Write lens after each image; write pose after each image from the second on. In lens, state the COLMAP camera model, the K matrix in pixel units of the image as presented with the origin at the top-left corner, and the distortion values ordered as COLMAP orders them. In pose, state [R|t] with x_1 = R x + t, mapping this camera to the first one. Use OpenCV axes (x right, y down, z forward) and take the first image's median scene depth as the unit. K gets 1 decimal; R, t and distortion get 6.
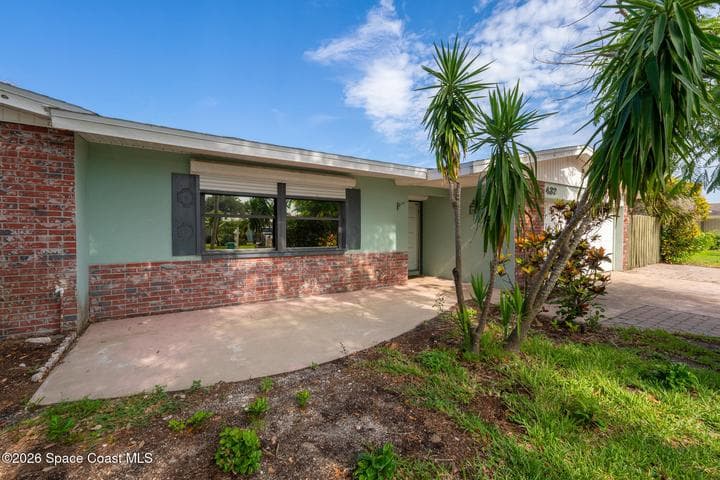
lens RADIAL K [[299.9, 0, 357.2], [0, 299.9, 237.9], [0, 0, 1]] dist [-0.000271, -0.000425]
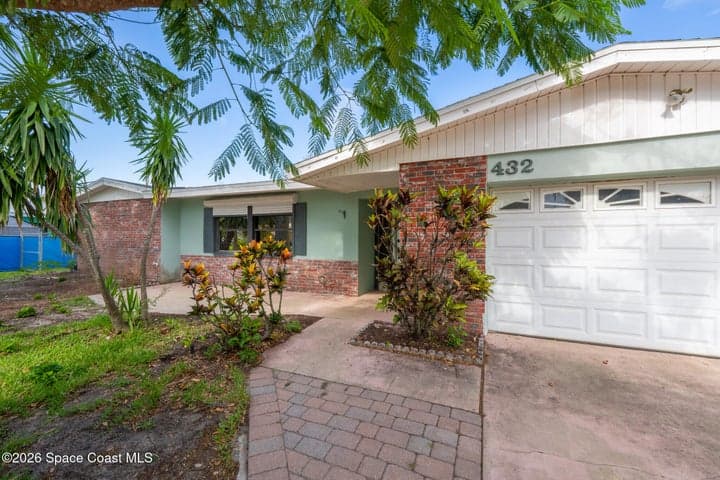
lens RADIAL K [[299.9, 0, 357.2], [0, 299.9, 237.9], [0, 0, 1]] dist [-0.000271, -0.000425]
pose [[0.572770, -0.001191, -0.819715, 1.076209], [-0.018275, 0.999732, -0.014223, -0.016681], [0.819513, 0.023127, 0.572594, 0.530665]]
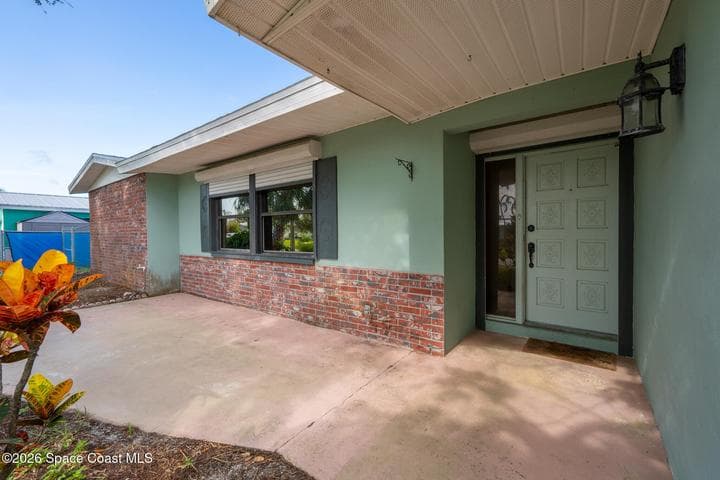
lens RADIAL K [[299.9, 0, 357.2], [0, 299.9, 237.9], [0, 0, 1]] dist [-0.000271, -0.000425]
pose [[0.363251, 0.012418, -0.931609, 0.582123], [-0.006125, 0.999921, 0.010941, -0.011477], [0.931671, 0.001732, 0.363299, 0.854982]]
